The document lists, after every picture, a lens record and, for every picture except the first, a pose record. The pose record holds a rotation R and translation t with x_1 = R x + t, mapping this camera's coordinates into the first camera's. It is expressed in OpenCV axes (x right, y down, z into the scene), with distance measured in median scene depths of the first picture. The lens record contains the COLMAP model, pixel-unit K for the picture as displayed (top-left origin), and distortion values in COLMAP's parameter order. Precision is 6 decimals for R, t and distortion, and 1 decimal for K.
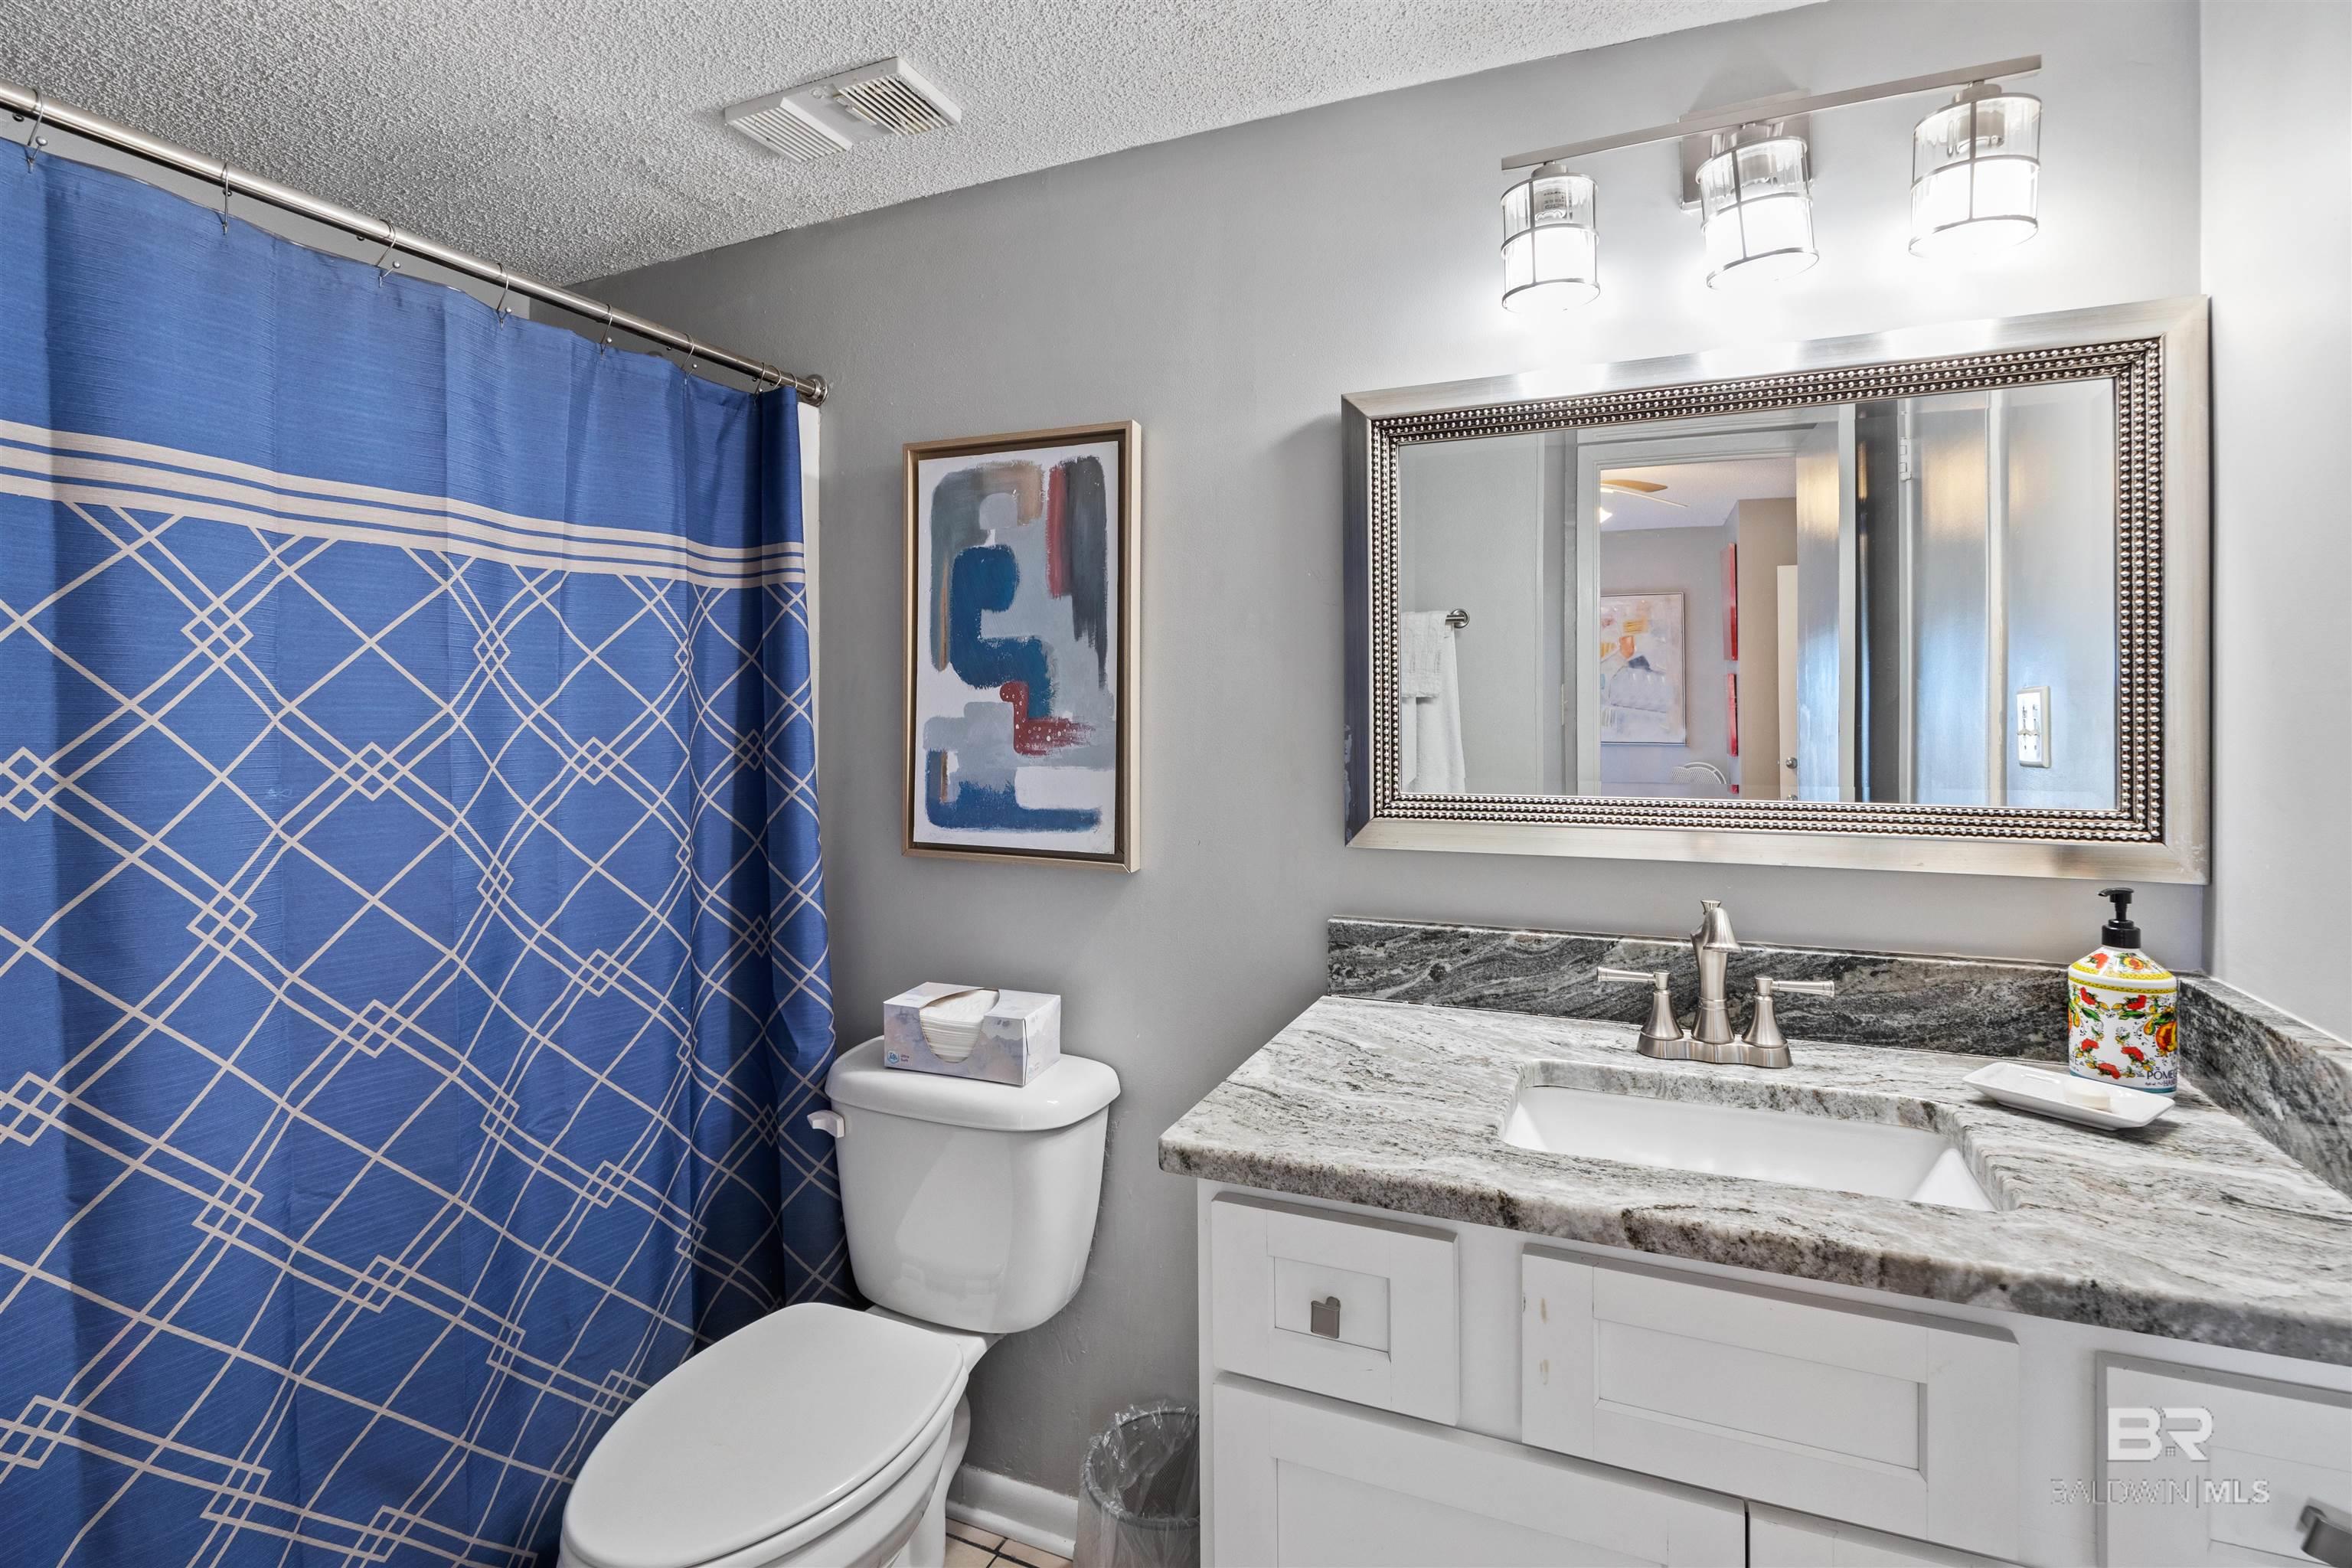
lens RADIAL K [[1114.8, 0, 1207.5], [0, 1114.8, 726.4], [0, 0, 1]] dist [-0.004674, 0.000372]
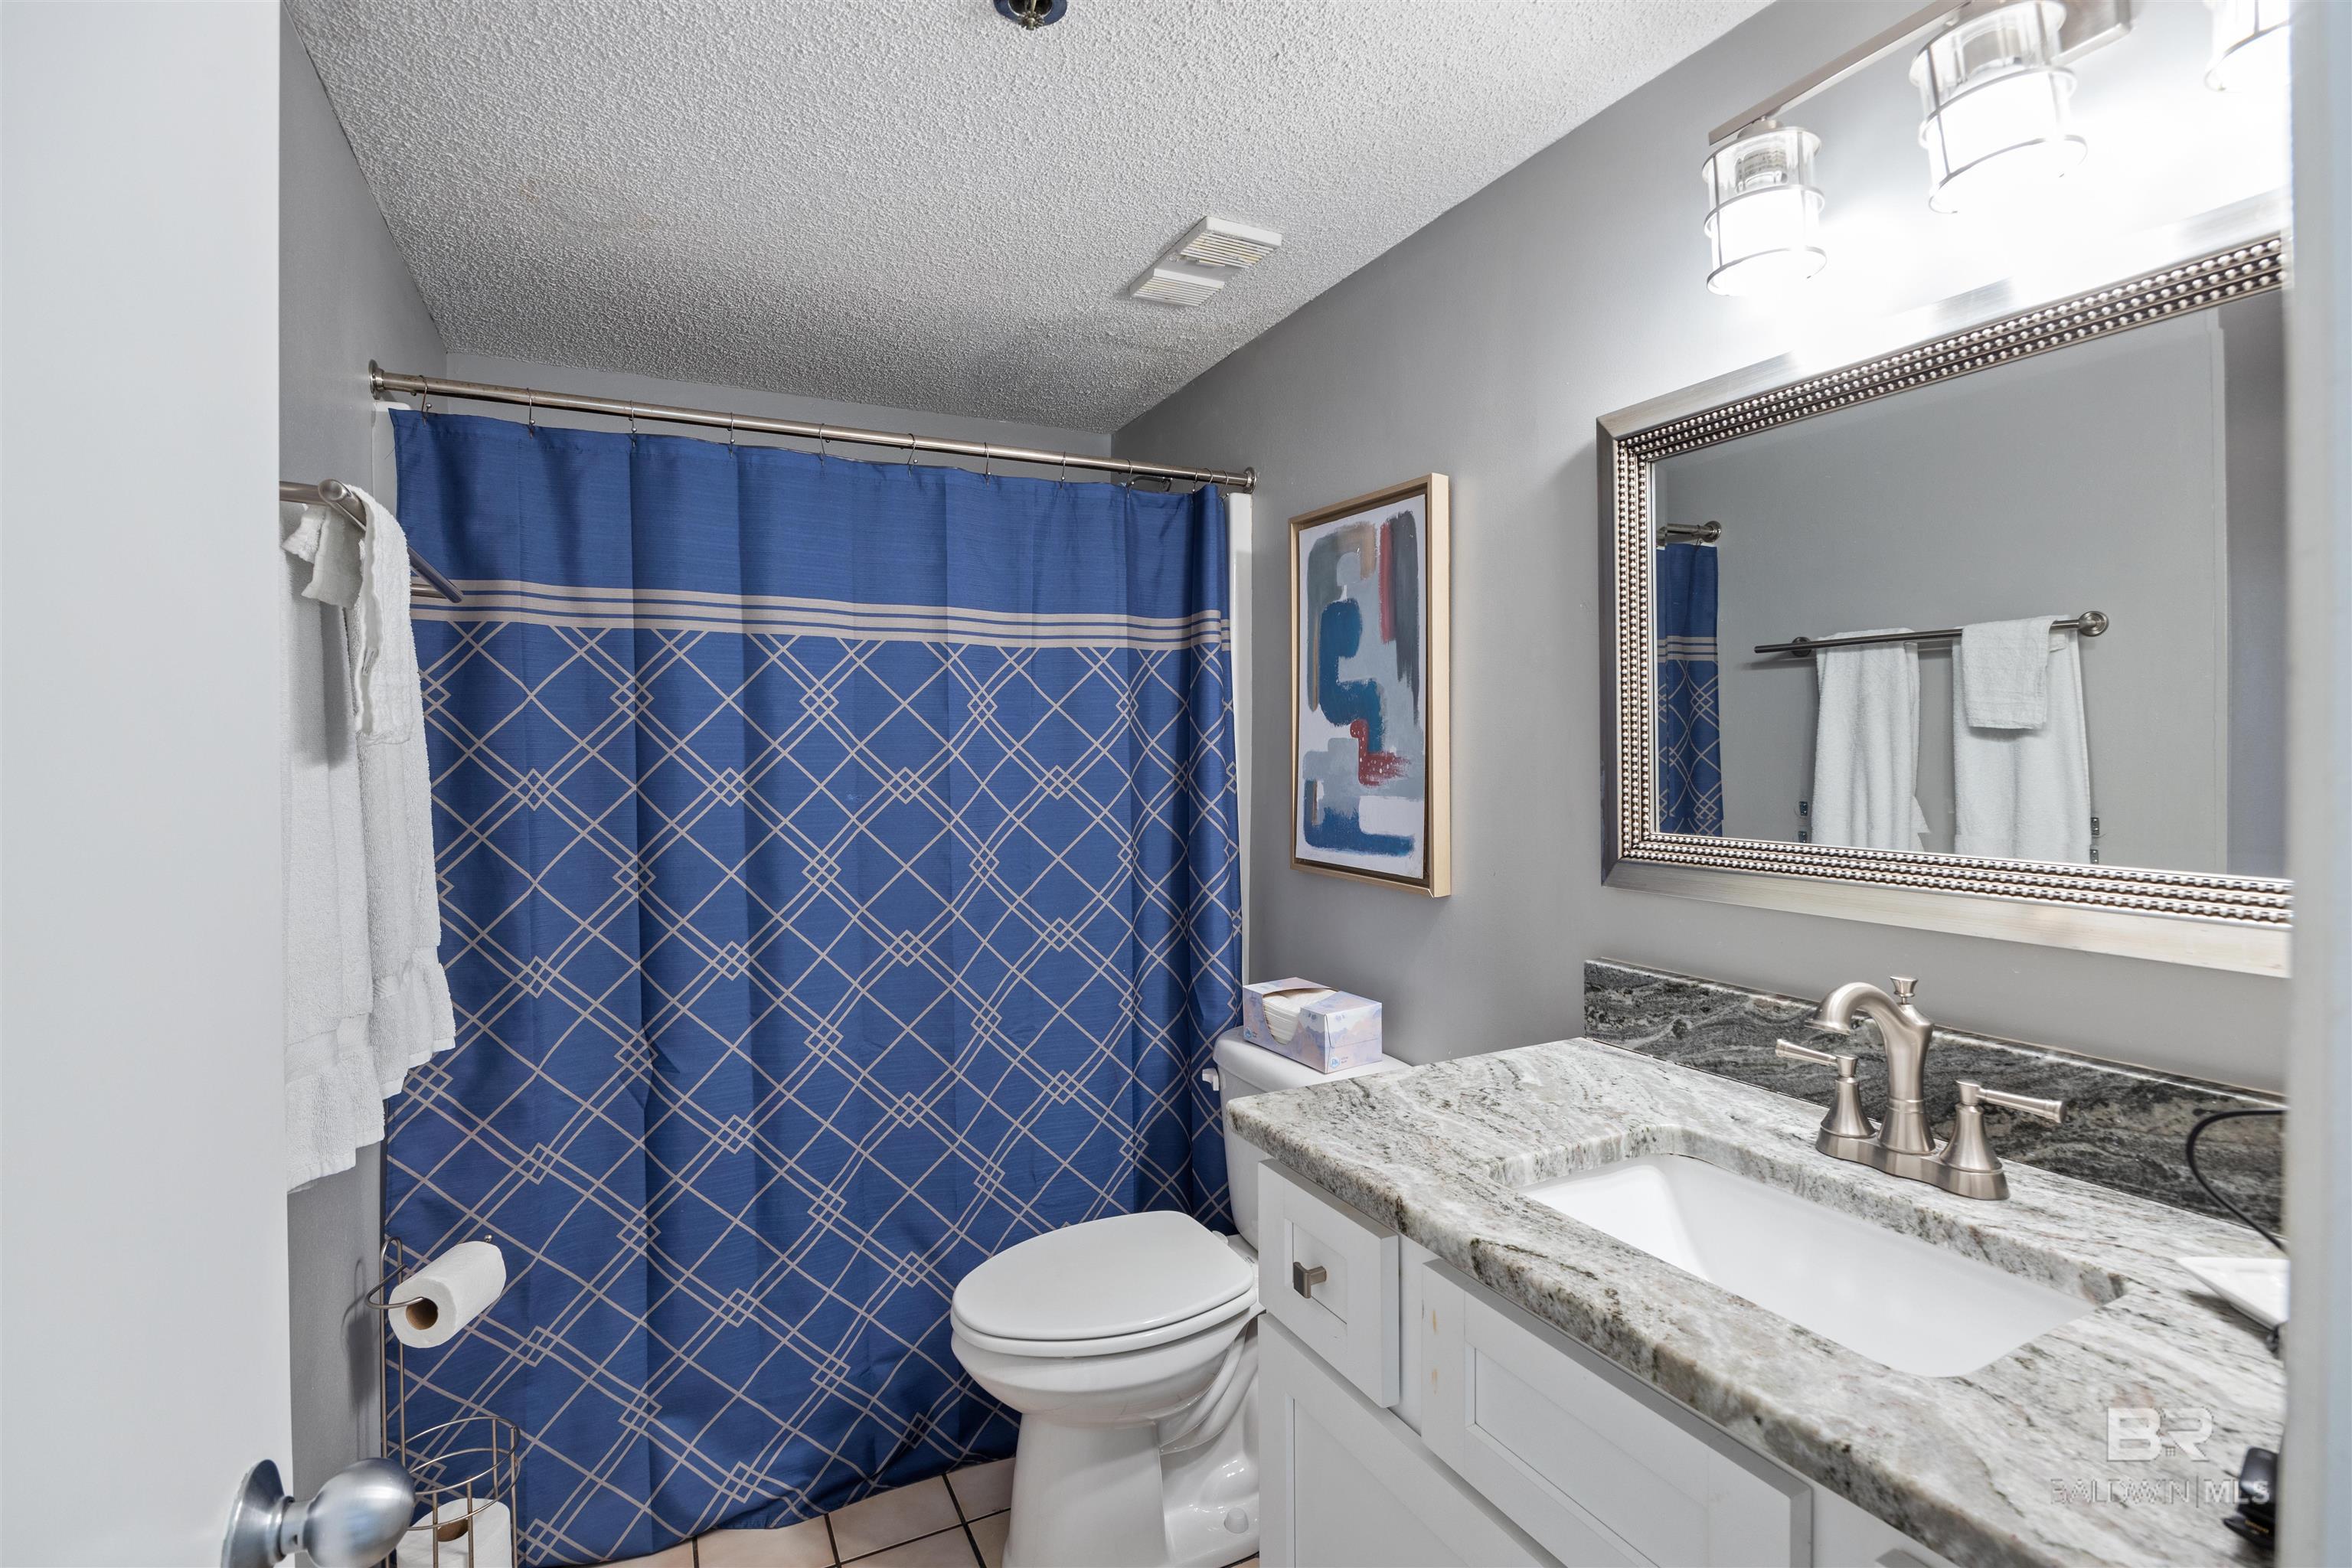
lens RADIAL K [[1114.8, 0, 1191.2], [0, 1114.8, 771.5], [0, 0, 1]] dist [-0.004674, 0.000372]
pose [[0.770077, 0.012867, -0.637821, 0.548383], [-0.005817, 0.999897, 0.013148, -0.002423], [0.637924, -0.006414, 0.770072, 0.038184]]
